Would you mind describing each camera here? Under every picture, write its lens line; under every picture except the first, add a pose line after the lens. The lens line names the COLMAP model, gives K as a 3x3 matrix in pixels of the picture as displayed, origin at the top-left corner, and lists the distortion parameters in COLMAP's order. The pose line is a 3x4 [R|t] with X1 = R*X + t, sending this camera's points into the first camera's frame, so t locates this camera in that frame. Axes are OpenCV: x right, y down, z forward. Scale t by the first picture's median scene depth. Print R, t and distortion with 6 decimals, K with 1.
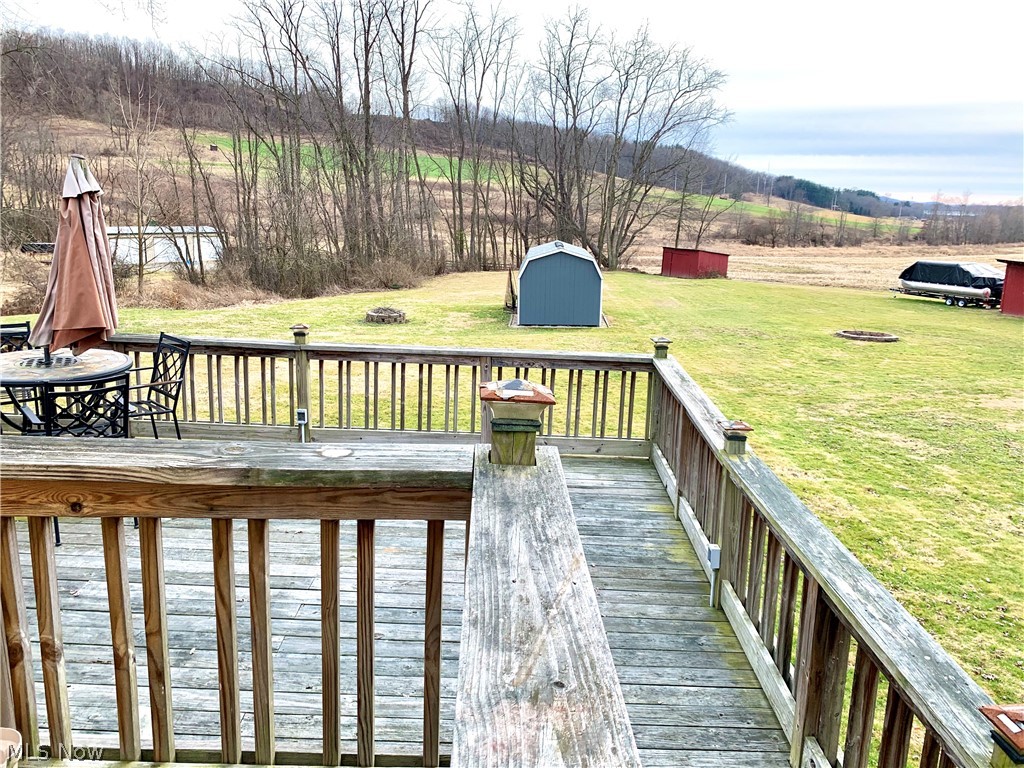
lens RADIAL K [[772.8, 0, 512.5], [0, 772.8, 383.2], [0, 0, 1]] dist [0.021010, 0.002422]
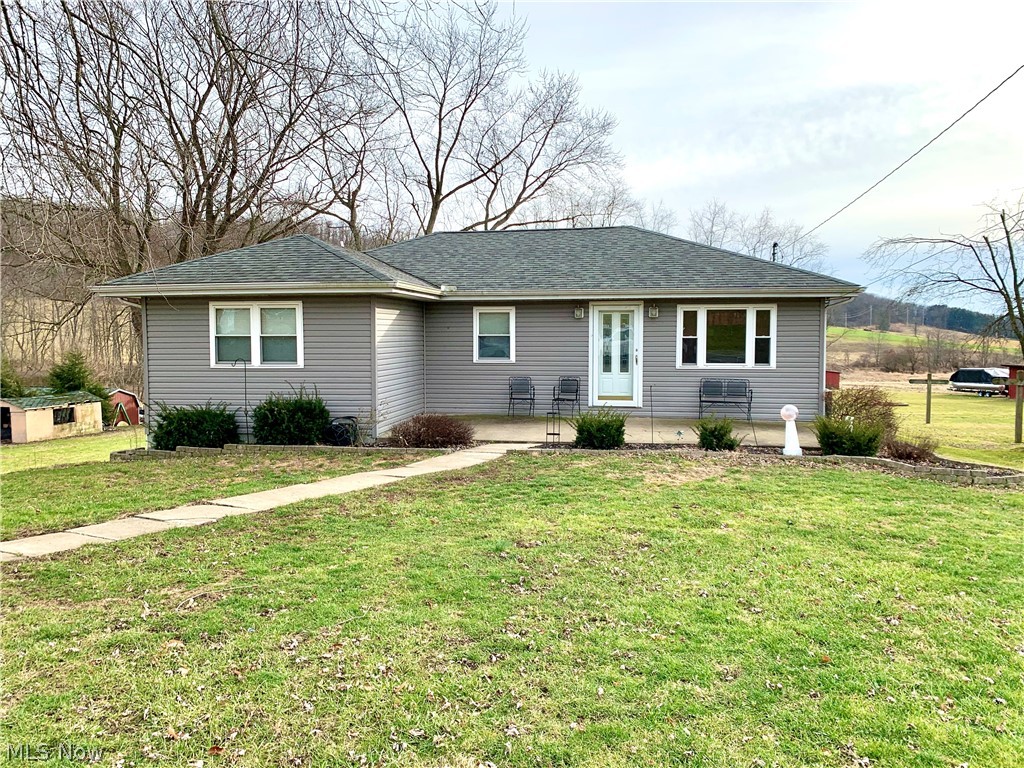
lens RADIAL K [[772.8, 0, 512.1], [0, 772.8, 386.2], [0, 0, 1]] dist [0.021010, 0.002422]
pose [[0.983813, -0.023902, -0.177595, -0.011521], [-0.007229, 0.984964, -0.172608, 0.026371], [0.179050, 0.171097, 0.968848, -0.112631]]
